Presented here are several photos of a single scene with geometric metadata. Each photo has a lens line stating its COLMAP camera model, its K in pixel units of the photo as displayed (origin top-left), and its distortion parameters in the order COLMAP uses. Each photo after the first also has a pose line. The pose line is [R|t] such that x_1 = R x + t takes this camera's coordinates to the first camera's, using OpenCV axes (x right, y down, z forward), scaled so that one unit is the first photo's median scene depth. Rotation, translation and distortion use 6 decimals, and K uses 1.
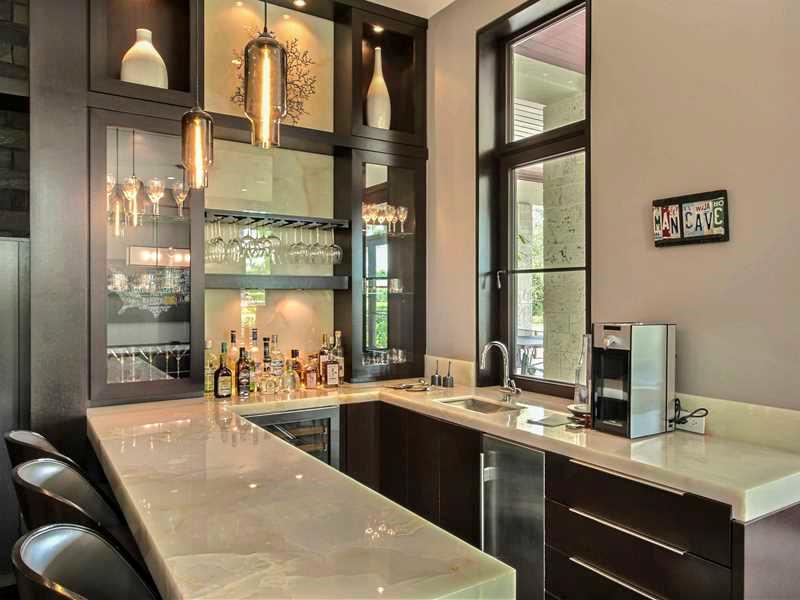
lens RADIAL K [[597.2, 0, 403.2], [0, 597.2, 299.1], [0, 0, 1]] dist [0.048513, 0.003014]
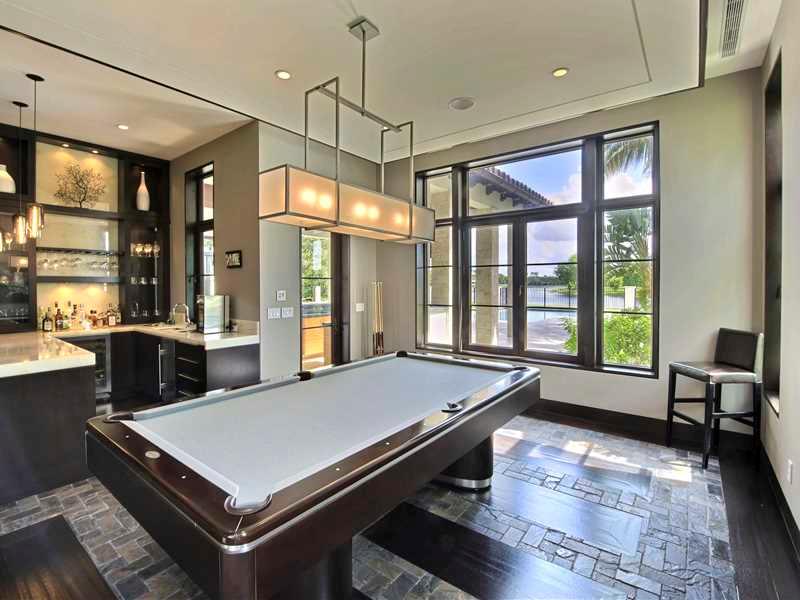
lens RADIAL K [[380.4, 0, 399.8], [0, 380.4, 293.5], [0, 0, 1]] dist [-0.008149, 0.001033]
pose [[0.943566, -0.009826, 0.331038, 0.471867], [0.004364, 0.999842, 0.017240, 0.004180], [-0.331155, -0.014822, 0.943460, -0.760860]]
